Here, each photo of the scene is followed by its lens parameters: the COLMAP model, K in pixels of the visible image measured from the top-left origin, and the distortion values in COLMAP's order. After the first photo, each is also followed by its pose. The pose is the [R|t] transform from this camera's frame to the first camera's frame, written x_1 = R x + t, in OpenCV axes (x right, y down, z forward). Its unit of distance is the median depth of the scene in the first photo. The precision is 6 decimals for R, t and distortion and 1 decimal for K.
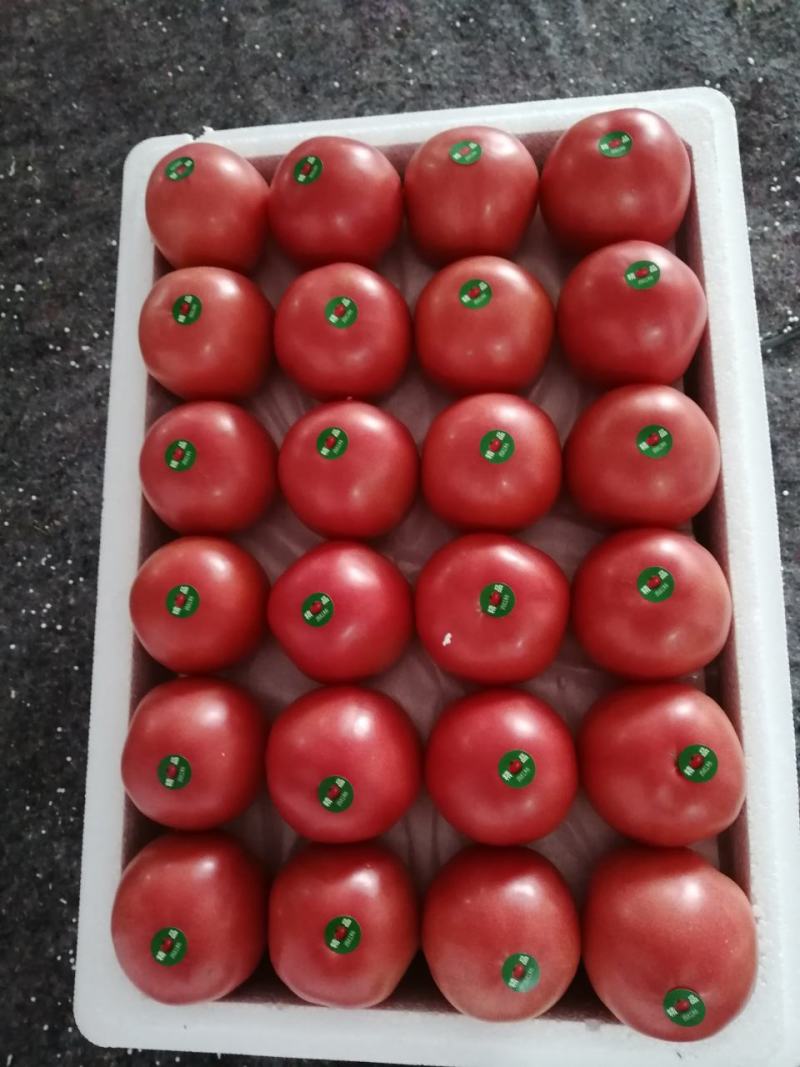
lens RADIAL K [[736.3, 0, 428.9], [0, 736.3, 535.0], [0, 0, 1]] dist [-0.002001, 0.030307]
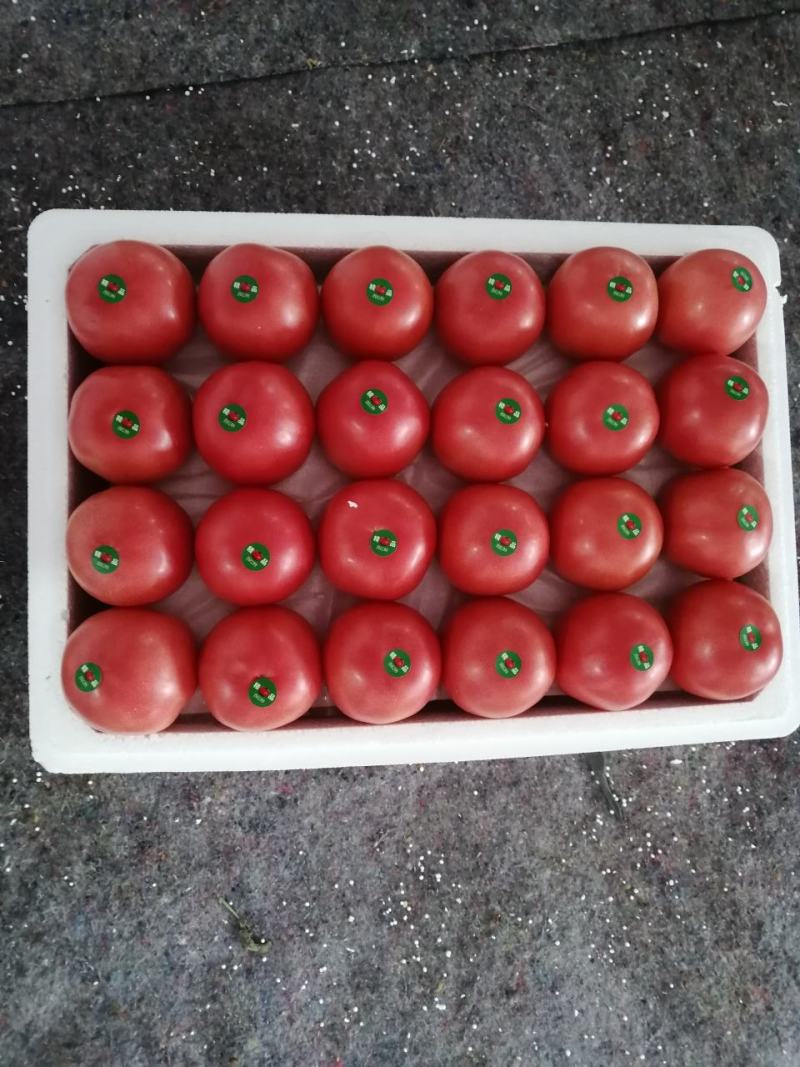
lens RADIAL K [[736.3, 0, 428.9], [0, 736.3, 535.0], [0, 0, 1]] dist [-0.002001, 0.030307]
pose [[0.008021, 0.998956, 0.044980, 0.019750], [-0.999685, 0.006942, 0.024104, -0.018977], [0.023767, -0.045159, 0.998697, -0.249275]]
